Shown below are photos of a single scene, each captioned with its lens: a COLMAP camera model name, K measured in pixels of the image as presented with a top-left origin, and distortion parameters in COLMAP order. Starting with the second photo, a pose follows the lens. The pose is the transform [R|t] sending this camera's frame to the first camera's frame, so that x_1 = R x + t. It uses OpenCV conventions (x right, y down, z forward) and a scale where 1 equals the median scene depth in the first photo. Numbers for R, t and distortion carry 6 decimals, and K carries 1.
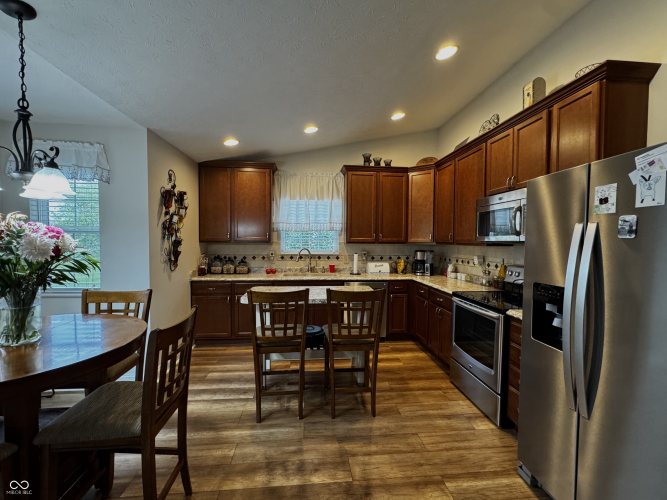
lens RADIAL K [[290.6, 0, 331.0], [0, 290.6, 251.0], [0, 0, 1]] dist [0.002406, 0.000028]
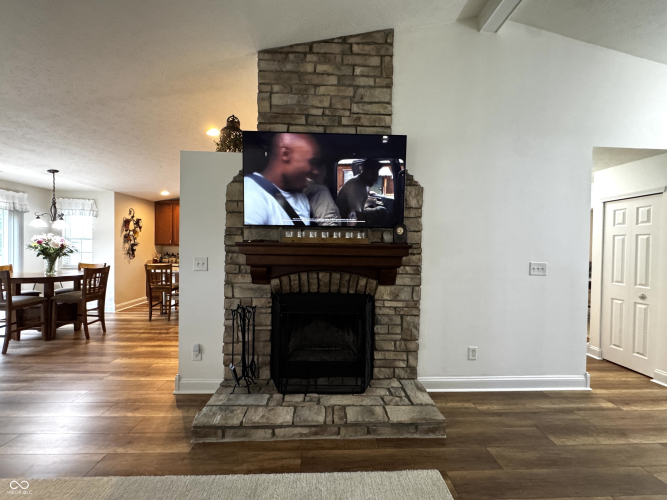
lens RADIAL K [[266.2, 0, 330.2], [0, 266.2, 251.0], [0, 0, 1]] dist [-0.002667, -0.000140]
pose [[0.998457, 0.004135, -0.055371, 1.096942], [-0.005340, 0.999752, -0.021631, 0.055418], [0.055267, 0.021893, 0.998232, -0.887180]]
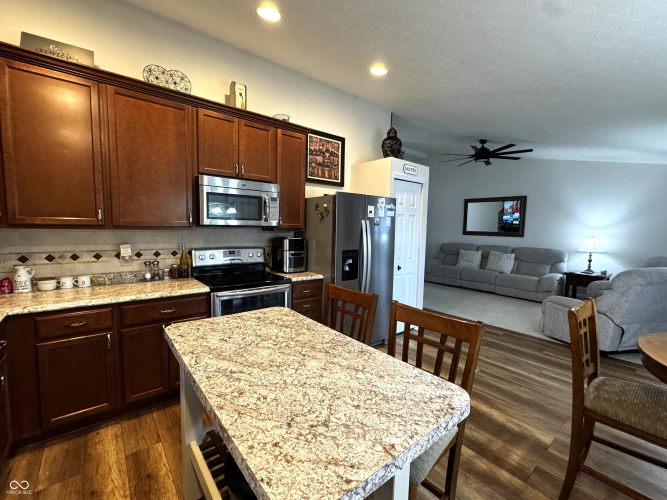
lens RADIAL K [[290.6, 0, 331.0], [0, 290.6, 251.0], [0, 0, 1]] dist [0.002406, 0.000028]
pose [[-0.556606, -0.100505, 0.824675, -0.451342], [0.001699, 0.992516, 0.122107, -0.065215], [-0.830775, 0.069366, -0.552269, 1.225148]]
